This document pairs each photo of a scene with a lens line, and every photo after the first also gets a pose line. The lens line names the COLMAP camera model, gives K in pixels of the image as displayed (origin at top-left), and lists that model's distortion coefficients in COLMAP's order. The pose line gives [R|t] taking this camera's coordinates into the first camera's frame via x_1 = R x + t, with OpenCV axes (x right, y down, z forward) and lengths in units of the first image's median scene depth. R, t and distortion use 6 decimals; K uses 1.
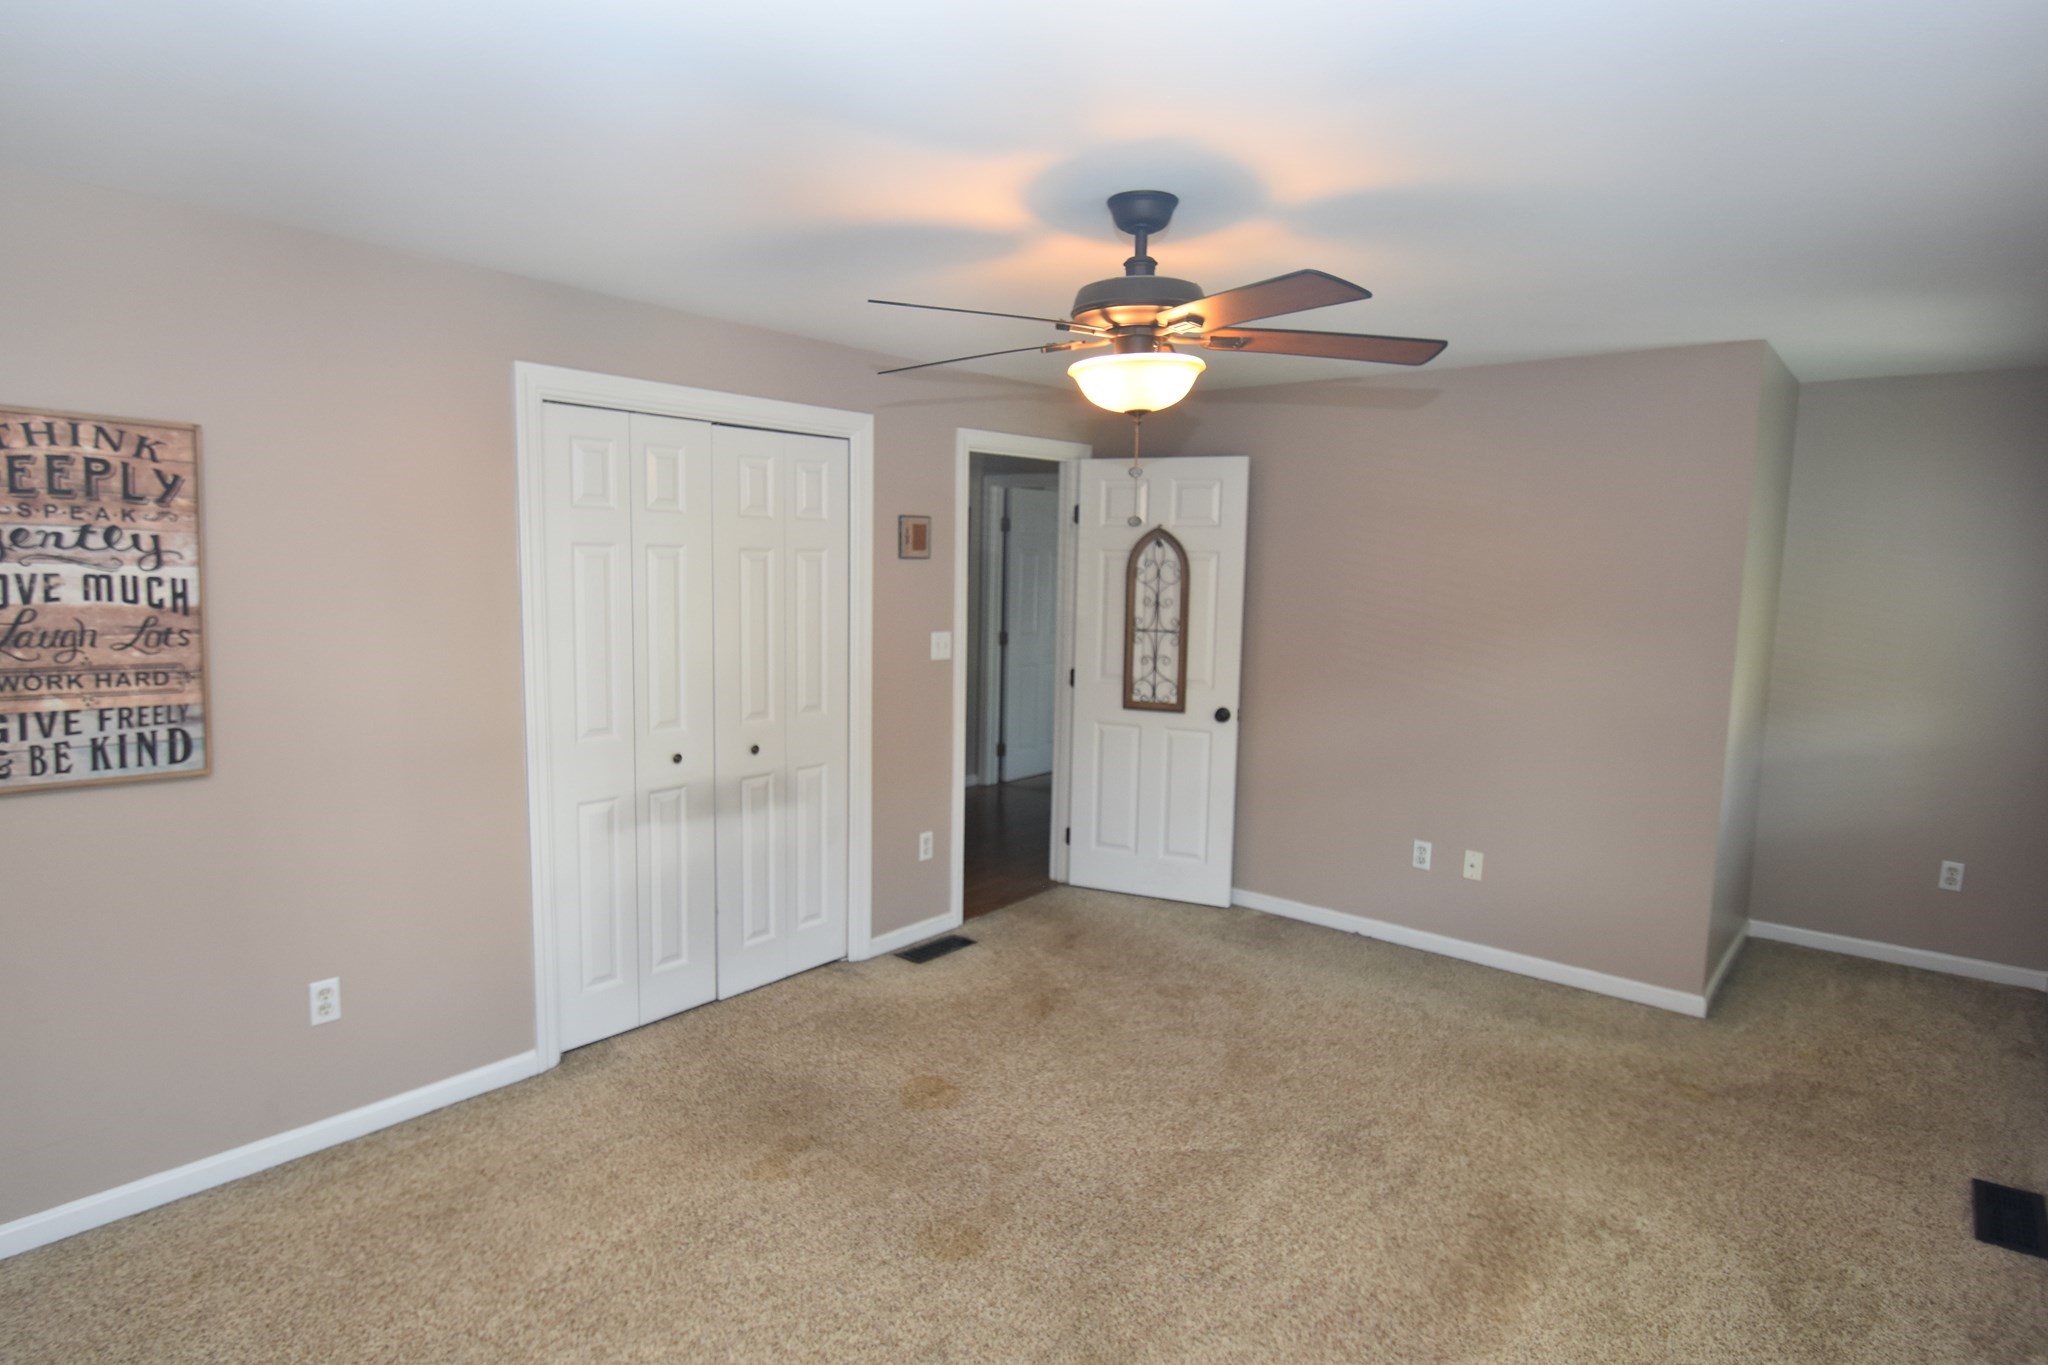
lens RADIAL K [[1114.4, 0, 1021.4], [0, 1114.4, 674.0], [0, 0, 1]] dist [0.014691, -0.014958]
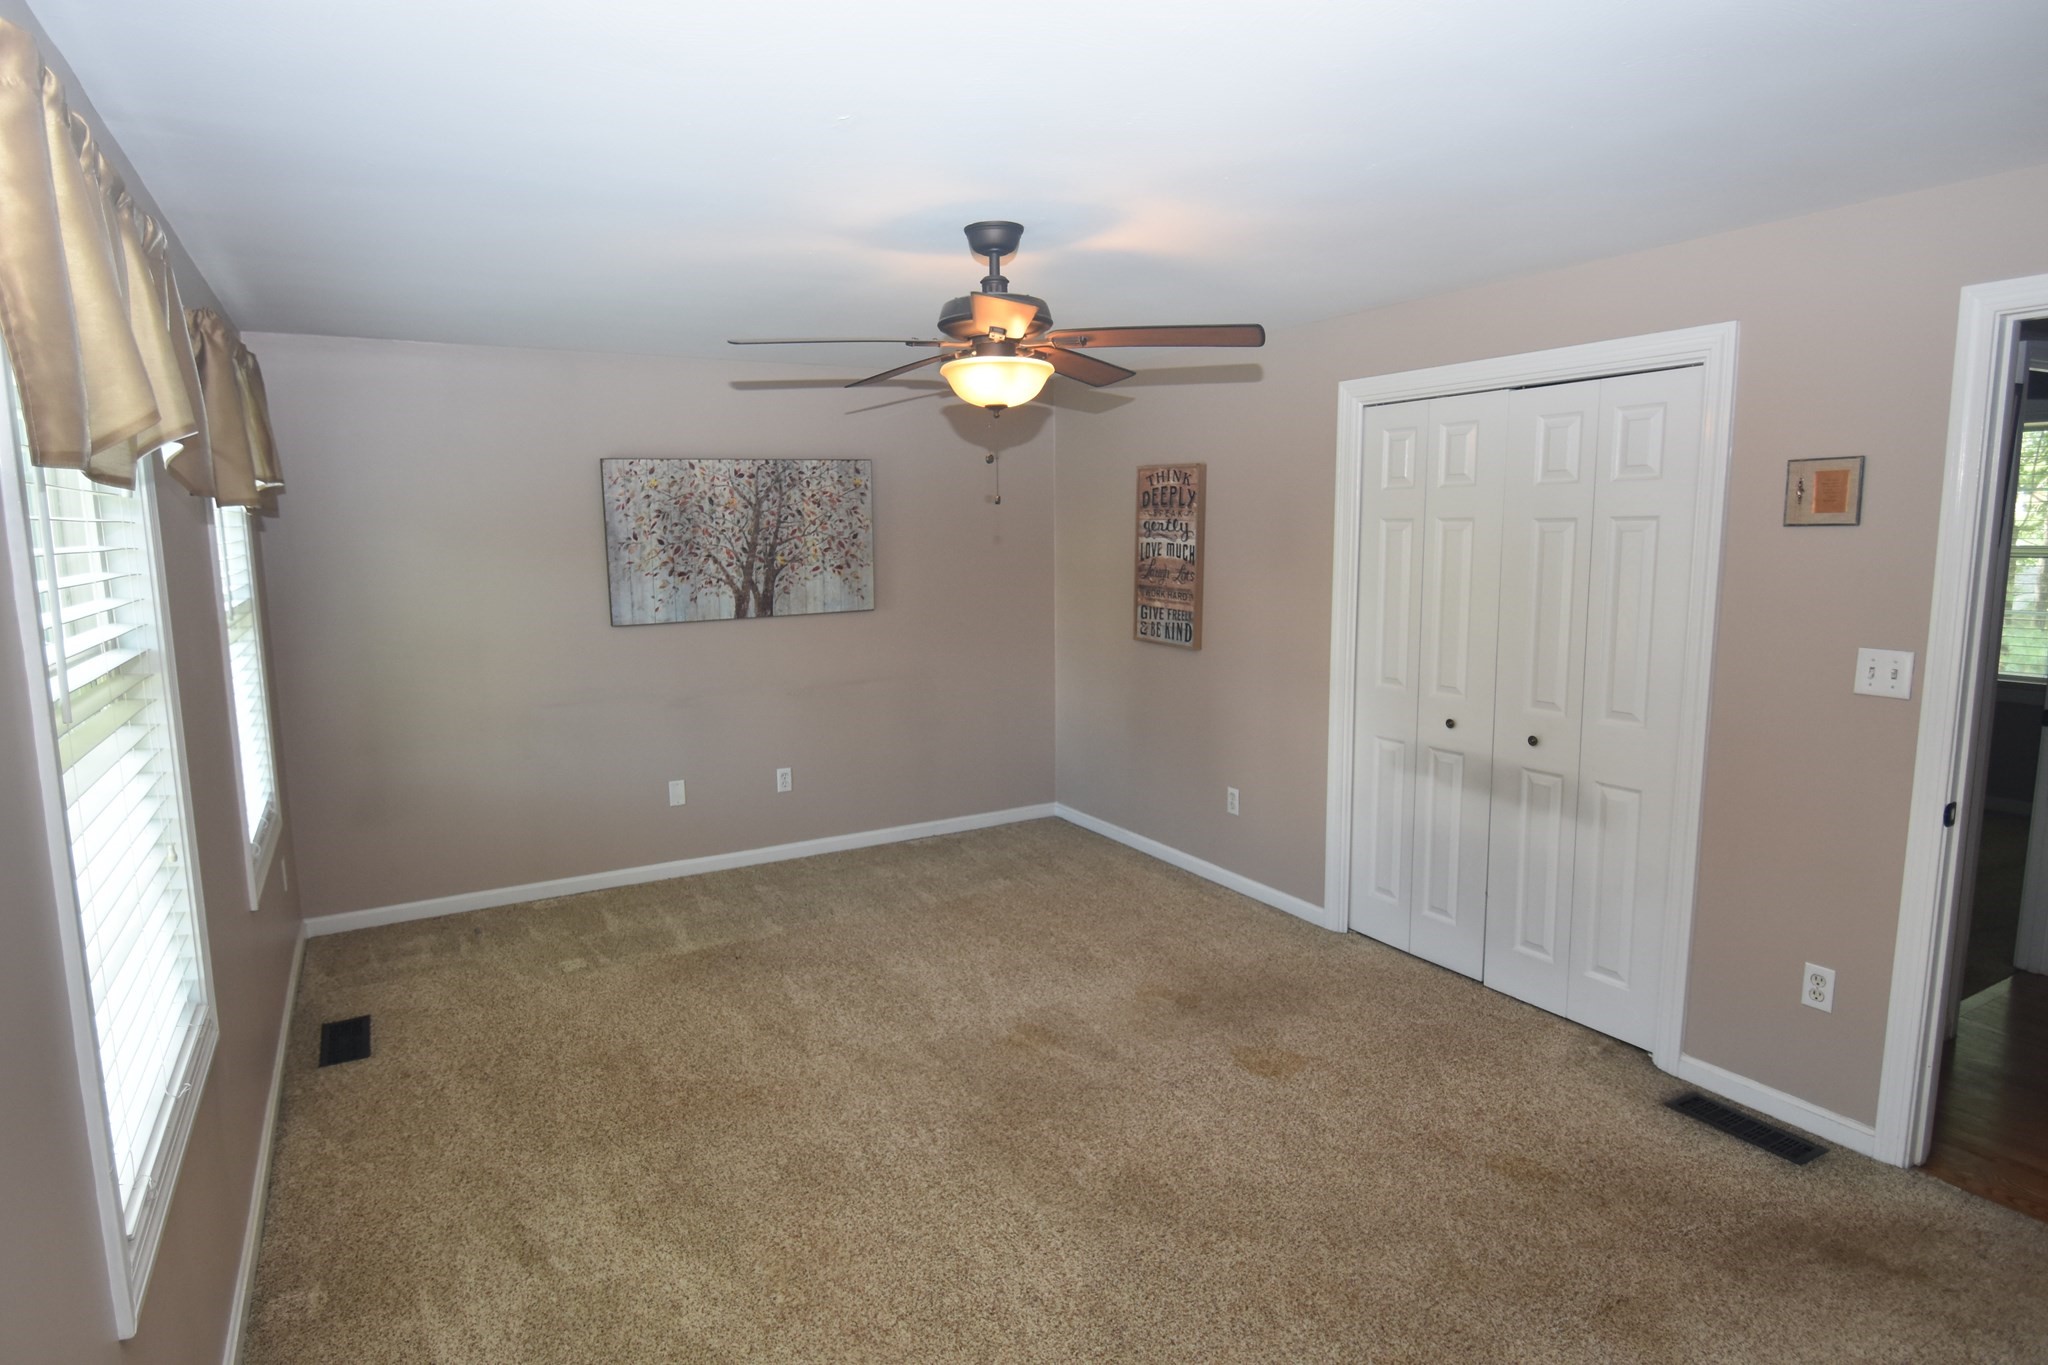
lens RADIAL K [[1114.4, 0, 1025.0], [0, 1114.4, 690.8], [0, 0, 1]] dist [0.014691, -0.014958]
pose [[-0.346990, 0.112779, -0.931063, 0.946439], [-0.103843, 0.982020, 0.157652, -0.092187], [0.932102, 0.151388, -0.329039, 1.148215]]
